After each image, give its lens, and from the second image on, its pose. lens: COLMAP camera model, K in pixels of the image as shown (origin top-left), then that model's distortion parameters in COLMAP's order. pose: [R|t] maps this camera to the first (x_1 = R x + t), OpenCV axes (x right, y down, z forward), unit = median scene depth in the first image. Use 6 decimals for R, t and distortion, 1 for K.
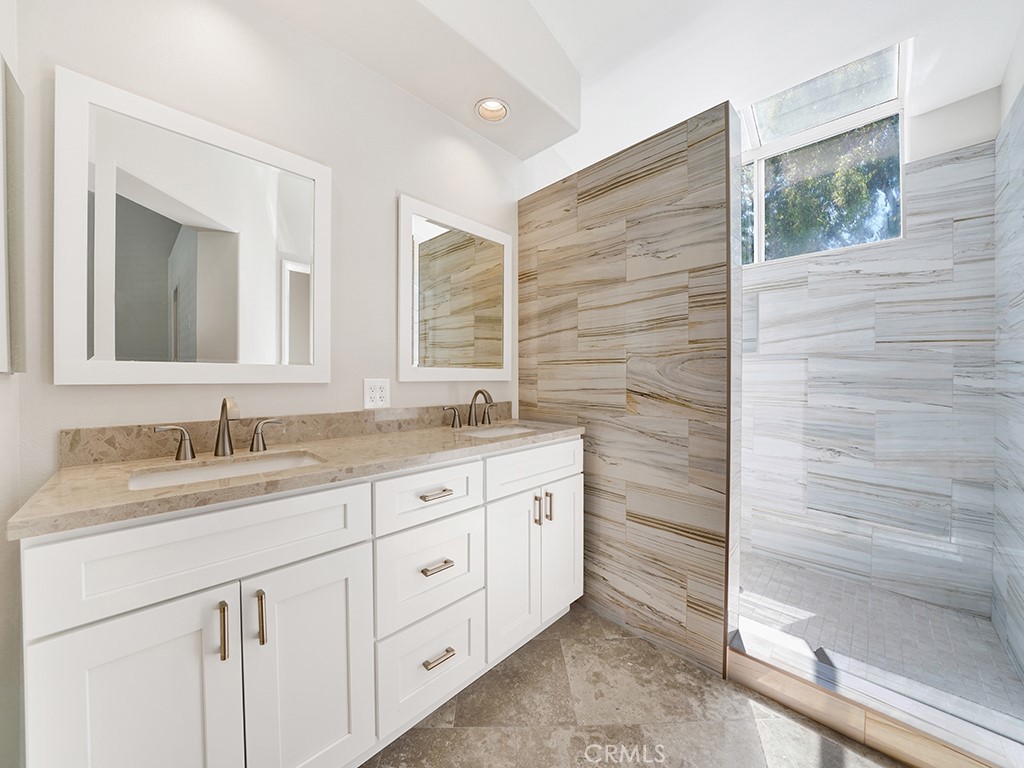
lens RADIAL K [[371.1, 0, 504.8], [0, 371.1, 381.9], [0, 0, 1]] dist [-0.018150, 0.000973]
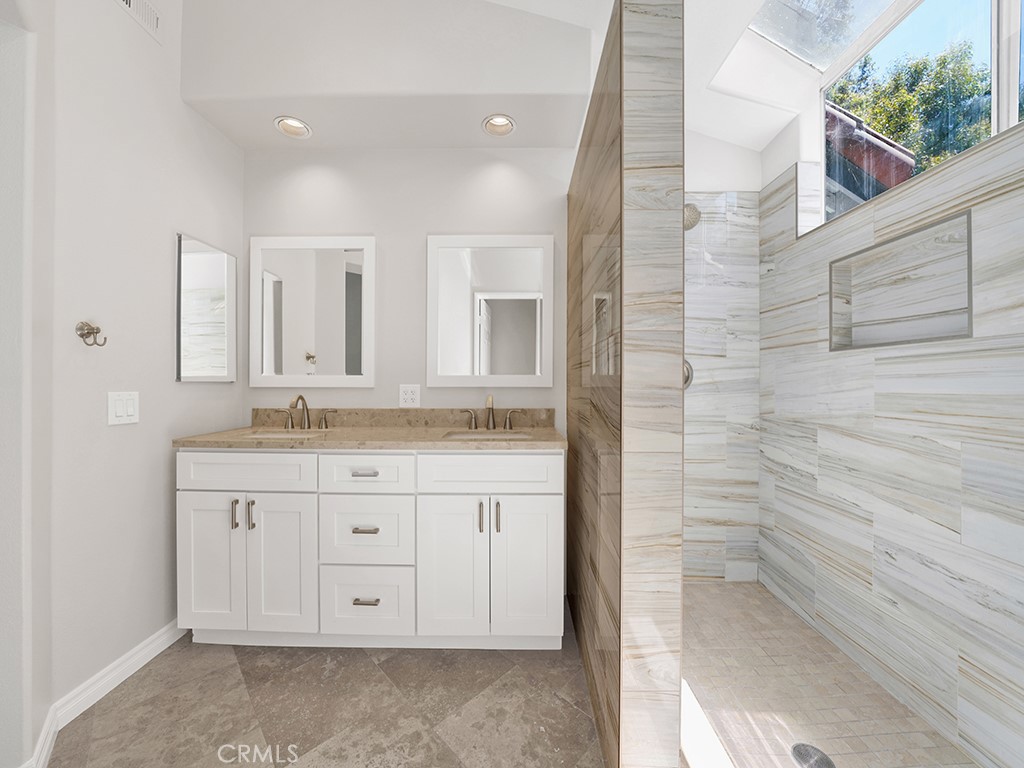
lens RADIAL K [[371.1, 0, 504.0], [0, 371.1, 383.1], [0, 0, 1]] dist [-0.018150, 0.000973]
pose [[0.701158, 0.002399, -0.713002, 0.759390], [-0.010248, 0.999925, -0.006713, -0.008261], [0.712932, 0.012014, 0.701130, 0.302473]]
